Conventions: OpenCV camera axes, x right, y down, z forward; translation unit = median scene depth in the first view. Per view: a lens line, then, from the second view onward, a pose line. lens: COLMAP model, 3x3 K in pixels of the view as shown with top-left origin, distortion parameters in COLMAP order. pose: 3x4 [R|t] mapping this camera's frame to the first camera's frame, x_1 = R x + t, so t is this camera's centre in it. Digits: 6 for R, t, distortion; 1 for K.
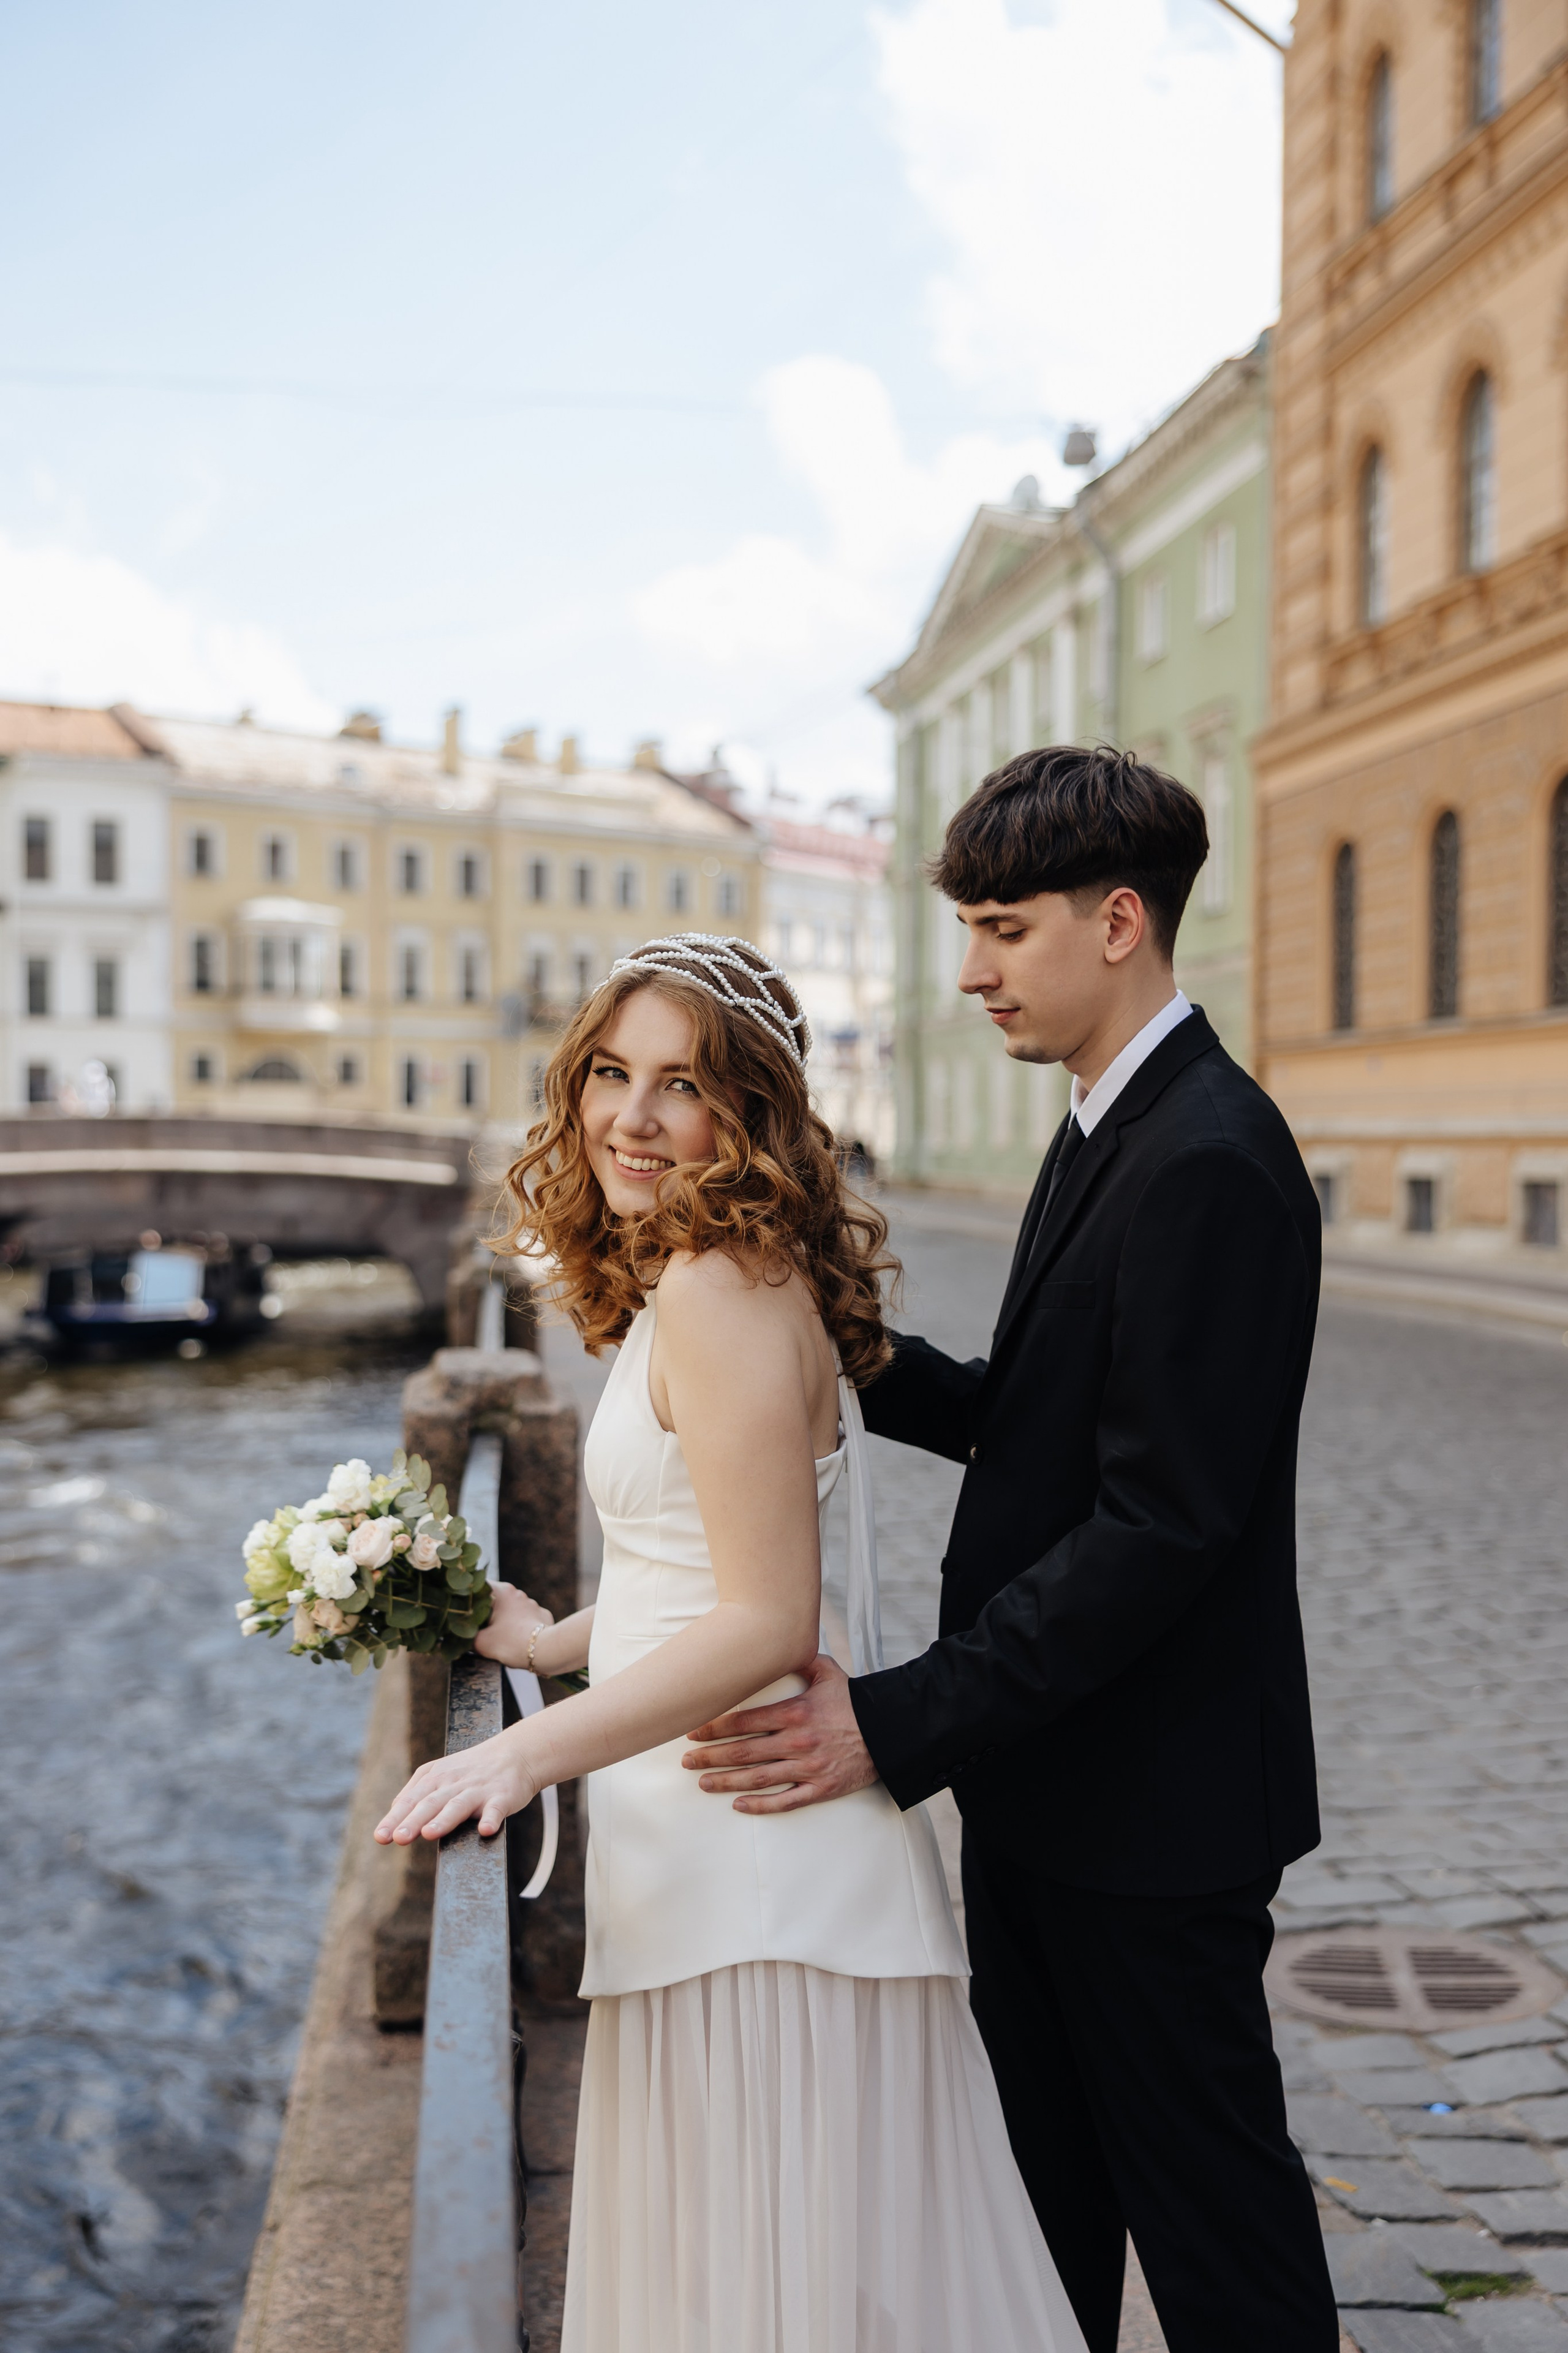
lens RADIAL K [[2373.0, 0, 784.0], [0, 2373.0, 1176.5], [0, 0, 1]] dist [0.021989, -0.014482]
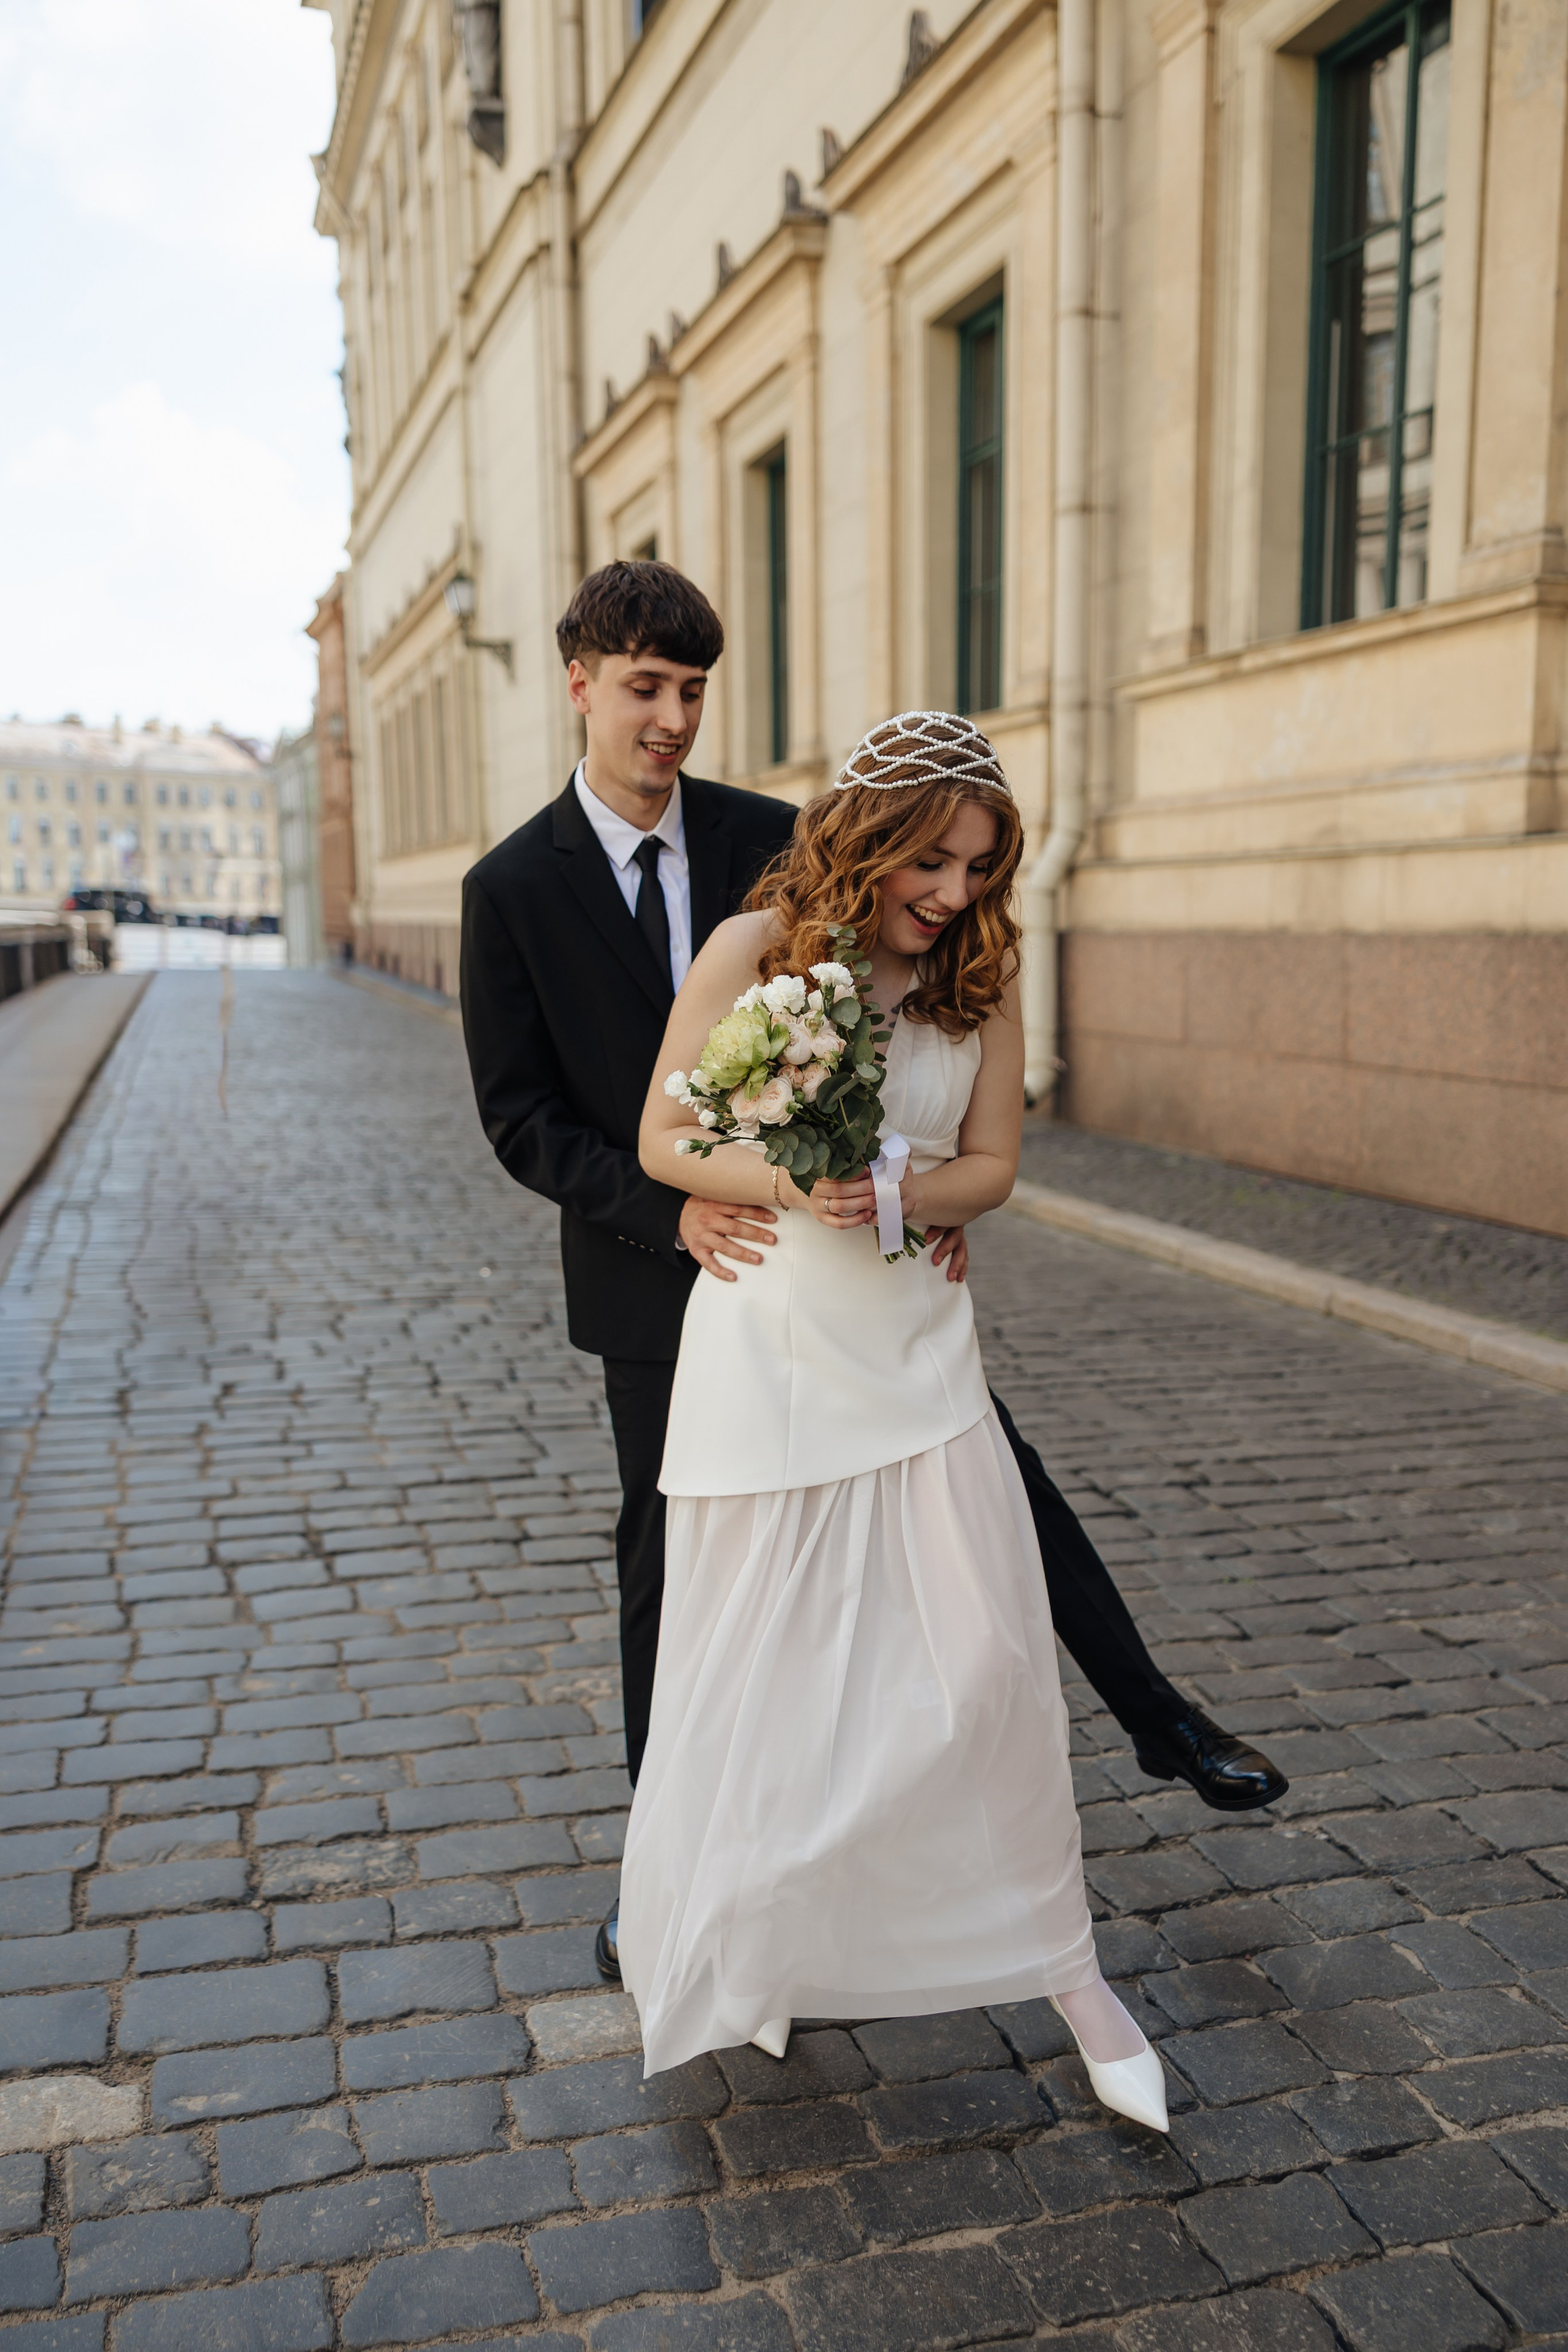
lens RADIAL K [[2046.7, 0, 782.0], [0, 2046.7, 1211.3], [0, 0, 1]] dist [0.012437, 0.009579]
pose [[0.985513, -0.039787, 0.164868, 0.432999], [0.017946, 0.991100, 0.131905, 0.052000], [-0.168649, -0.127035, 0.977456, -3.254396]]
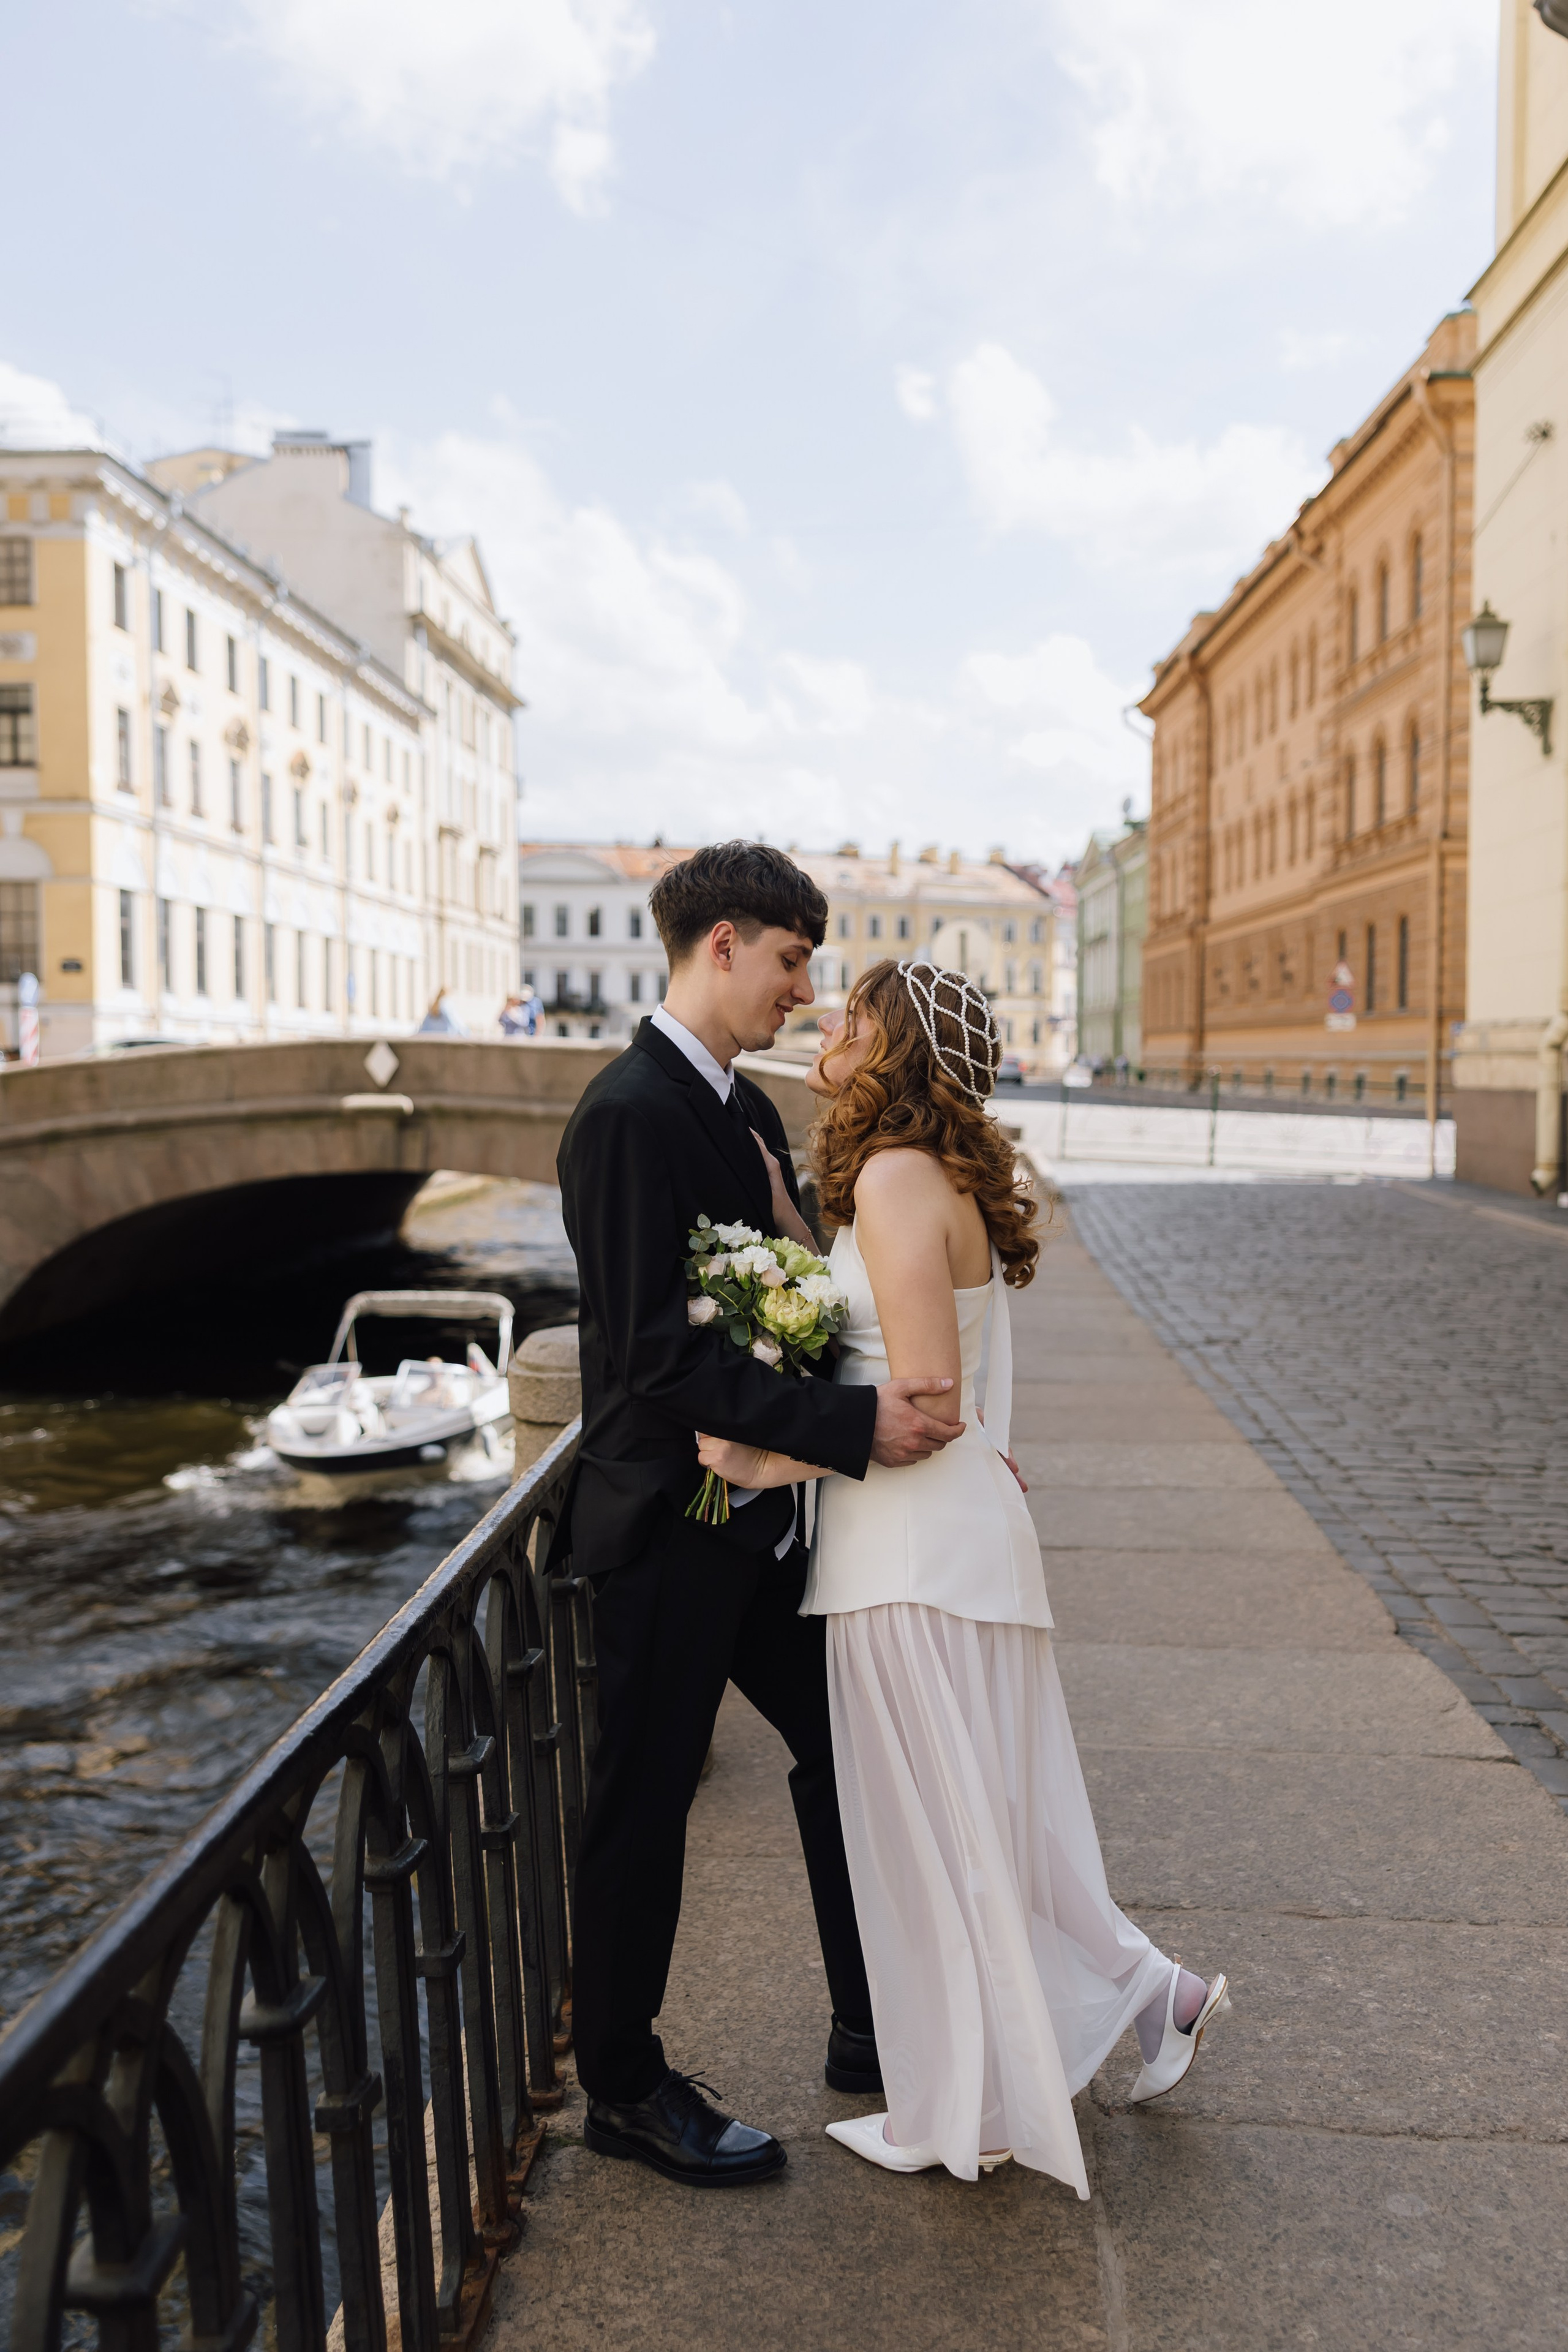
lens RADIAL K [[2083.2, 0, 784.0], [0, 2083.2, 1176.0], [0, 0, 1]] dist [0.037134, 0.000676]
pose [[0.983426, 0.008245, -0.181122, 0.290579], [-0.000856, 0.999165, 0.040836, 0.035383], [0.181308, -0.040004, 0.982612, -2.470650]]
